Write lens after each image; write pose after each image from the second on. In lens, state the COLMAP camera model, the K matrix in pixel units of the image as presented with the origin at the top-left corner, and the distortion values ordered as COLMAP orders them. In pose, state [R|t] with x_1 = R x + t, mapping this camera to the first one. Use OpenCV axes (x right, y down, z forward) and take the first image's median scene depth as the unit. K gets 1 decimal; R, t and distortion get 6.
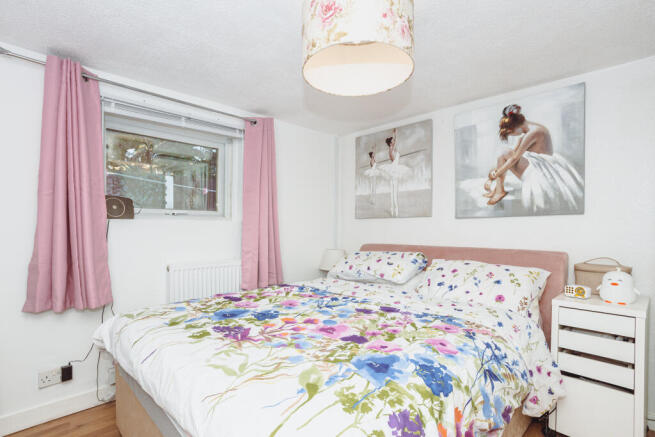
lens RADIAL K [[316.7, 0, 326.2], [0, 316.7, 223.5], [0, 0, 1]] dist [-0.004358, -0.000004]
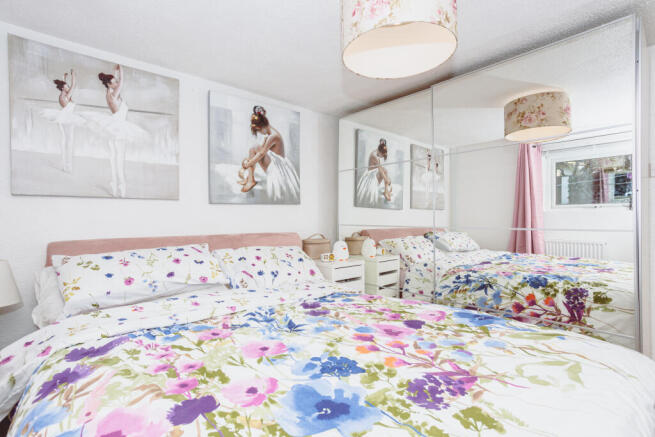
lens RADIAL K [[312.4, 0, 322.0], [0, 312.4, 215.0], [0, 0, 1]] dist [-0.022304, 0.000357]
pose [[0.087889, -0.003119, 0.996125, -0.534710], [-0.013767, 0.999896, 0.004346, 0.010091], [-0.996035, -0.014096, 0.087837, 0.699787]]
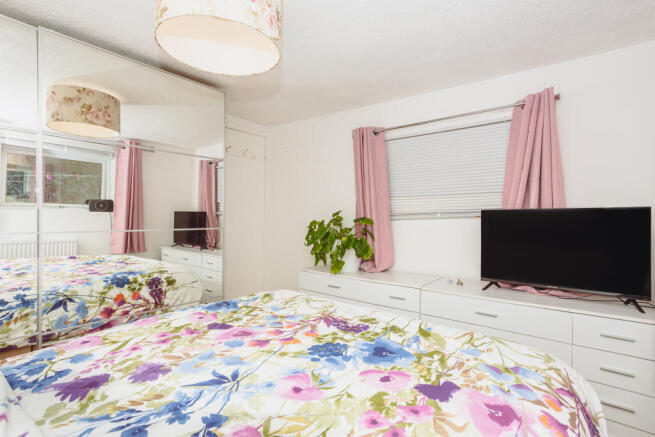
lens RADIAL K [[328.6, 0, 327.5], [0, 328.6, 218.5], [0, 0, 1]] dist [-0.027919, 0.000131]
pose [[-0.995689, -0.017533, -0.091078, -0.088446], [-0.016256, 0.999759, -0.014740, 0.016630], [0.091315, -0.013196, -0.995735, 1.200686]]
